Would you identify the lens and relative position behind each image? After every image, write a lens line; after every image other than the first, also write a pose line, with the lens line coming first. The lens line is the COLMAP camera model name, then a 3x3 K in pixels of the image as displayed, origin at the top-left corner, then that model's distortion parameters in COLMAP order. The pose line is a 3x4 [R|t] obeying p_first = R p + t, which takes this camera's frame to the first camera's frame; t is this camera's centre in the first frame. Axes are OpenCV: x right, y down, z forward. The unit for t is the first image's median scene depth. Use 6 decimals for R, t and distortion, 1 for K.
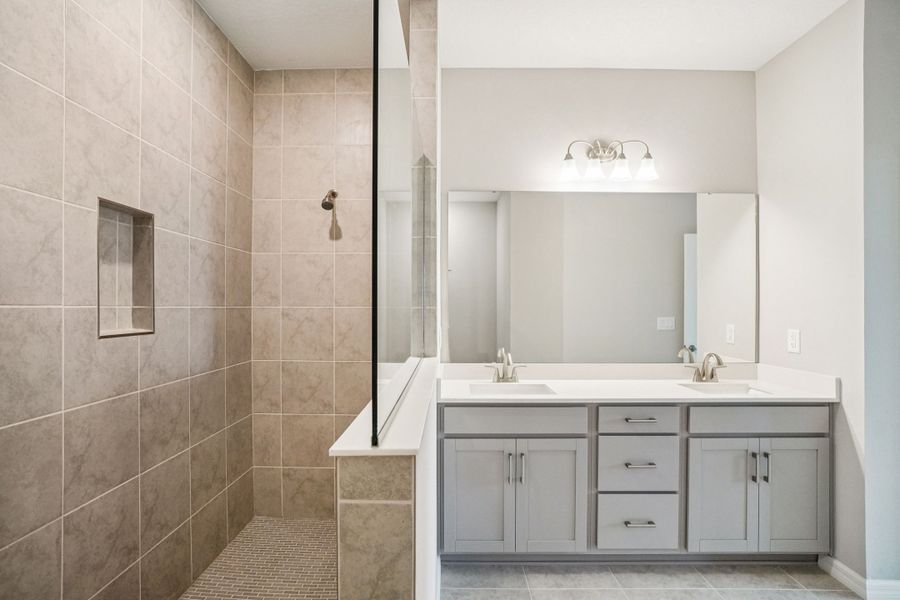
lens RADIAL K [[430.9, 0, 453.4], [0, 430.9, 295.1], [0, 0, 1]] dist [-0.054757, 0.025575]
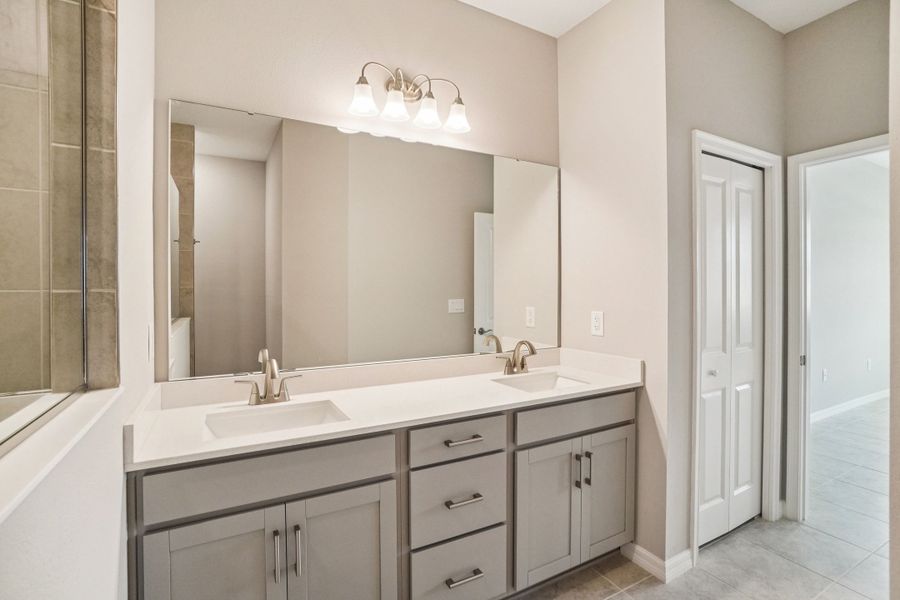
lens RADIAL K [[430.9, 0, 453.4], [0, 430.9, 295.1], [0, 0, 1]] dist [-0.054757, 0.025575]
pose [[0.876296, -0.012932, 0.481599, 0.068034], [-0.006131, 0.999259, 0.037987, 0.012359], [-0.481734, -0.036241, 0.875568, 0.358848]]
